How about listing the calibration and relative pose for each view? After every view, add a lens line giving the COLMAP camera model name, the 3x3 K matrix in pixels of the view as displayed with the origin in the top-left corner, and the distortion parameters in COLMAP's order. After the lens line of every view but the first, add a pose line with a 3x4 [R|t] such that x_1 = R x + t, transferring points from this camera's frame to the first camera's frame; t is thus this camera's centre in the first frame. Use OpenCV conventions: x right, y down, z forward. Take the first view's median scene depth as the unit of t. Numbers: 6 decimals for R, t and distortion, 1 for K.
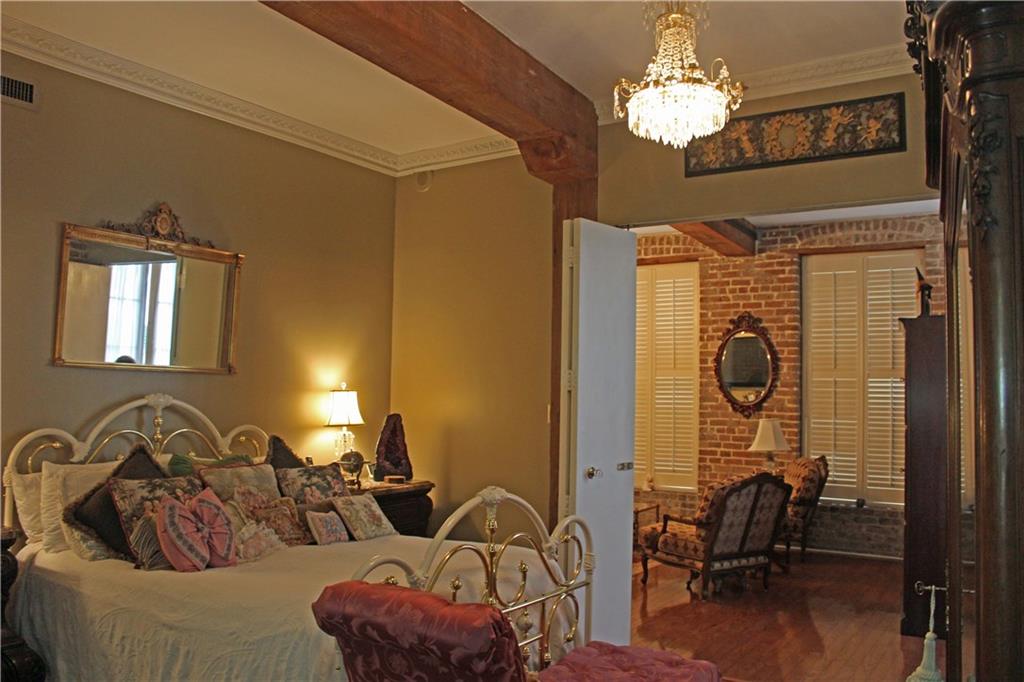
lens RADIAL K [[875.2, 0, 512.0], [0, 875.2, 341.0], [0, 0, 1]] dist [-0.005579, 0.003025]
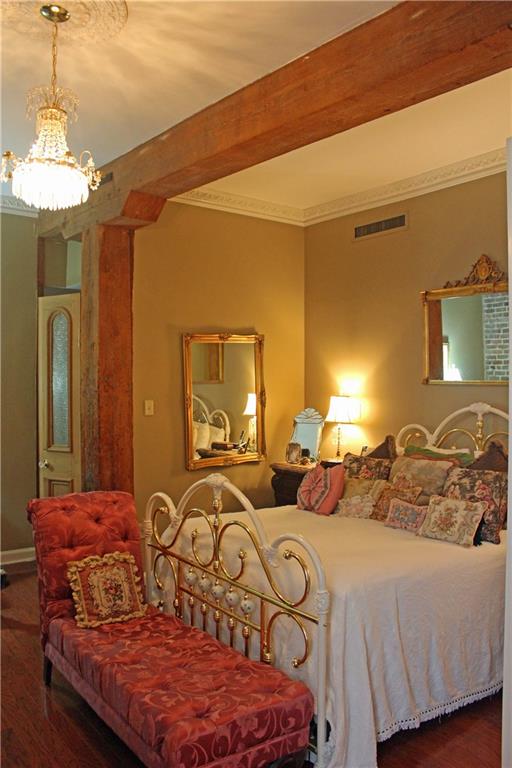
lens RADIAL K [[656.4, 0, 256.0], [0, 656.4, 384.0], [0, 0, 1]] dist [-0.005579, 0.003025]
pose [[-0.336698, -0.027877, -0.941200, 0.649218], [0.049372, 0.997664, -0.047211, 0.063494], [0.940317, -0.062365, -0.334535, 1.044080]]
